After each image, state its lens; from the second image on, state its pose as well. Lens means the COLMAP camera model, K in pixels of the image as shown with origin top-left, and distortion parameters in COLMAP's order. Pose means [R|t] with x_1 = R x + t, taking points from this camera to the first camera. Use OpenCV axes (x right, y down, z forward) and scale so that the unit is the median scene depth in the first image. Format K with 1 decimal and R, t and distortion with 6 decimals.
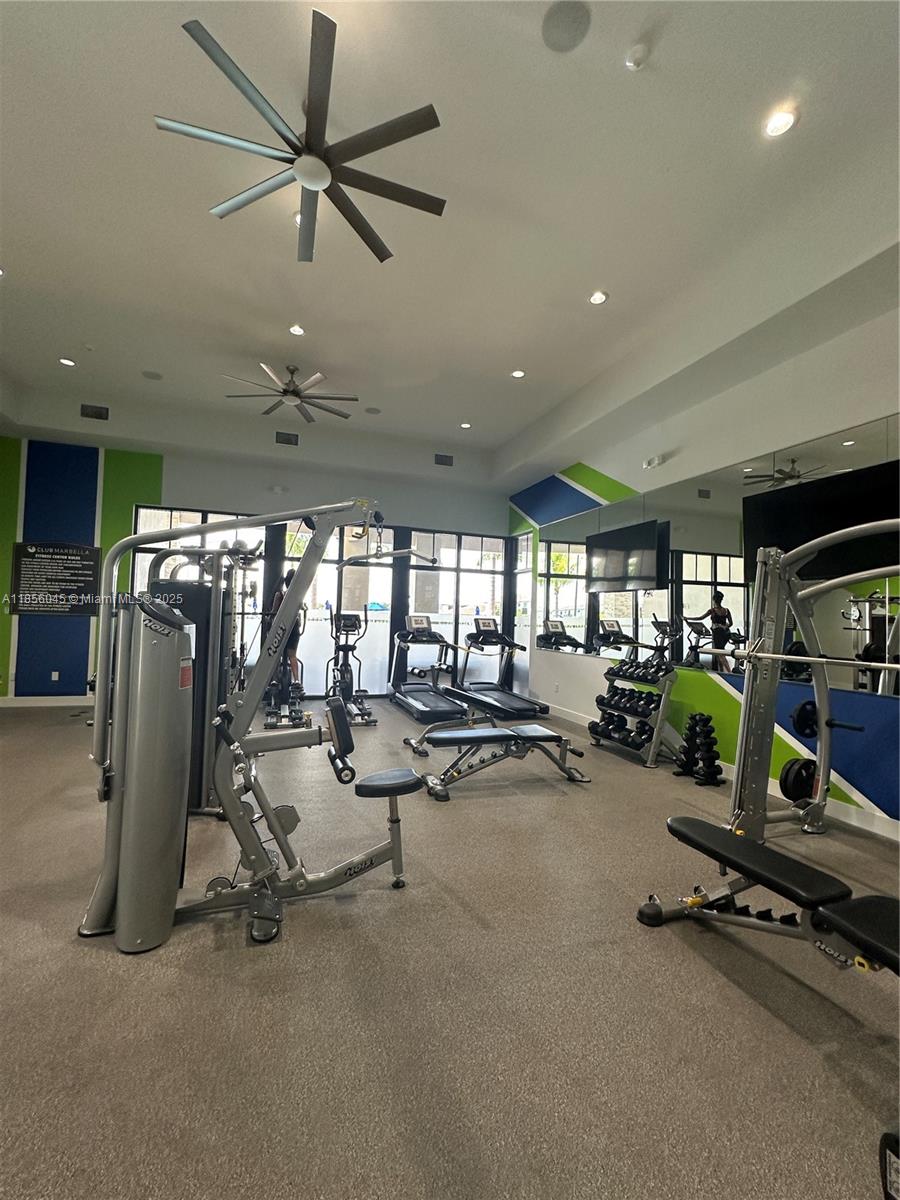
lens RADIAL K [[512.1, 0, 450.0], [0, 512.1, 600.0], [0, 0, 1]] dist [0.003067, 0.000230]
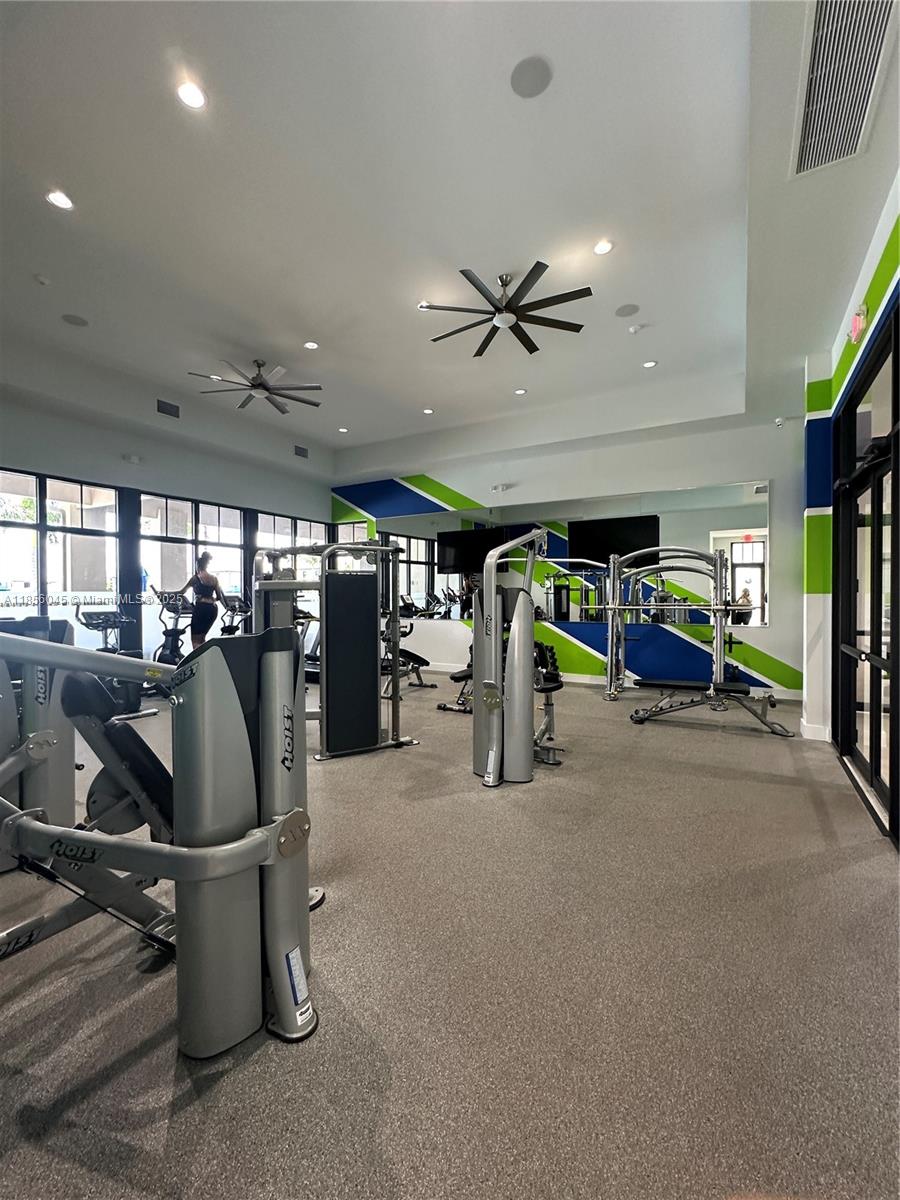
lens RADIAL K [[512.1, 0, 450.0], [0, 512.1, 600.0], [0, 0, 1]] dist [0.003067, 0.000230]
pose [[0.752770, -0.039826, 0.657078, -0.617638], [0.005785, 0.998530, 0.053895, -0.018392], [-0.658258, -0.036769, 0.751894, -0.051520]]
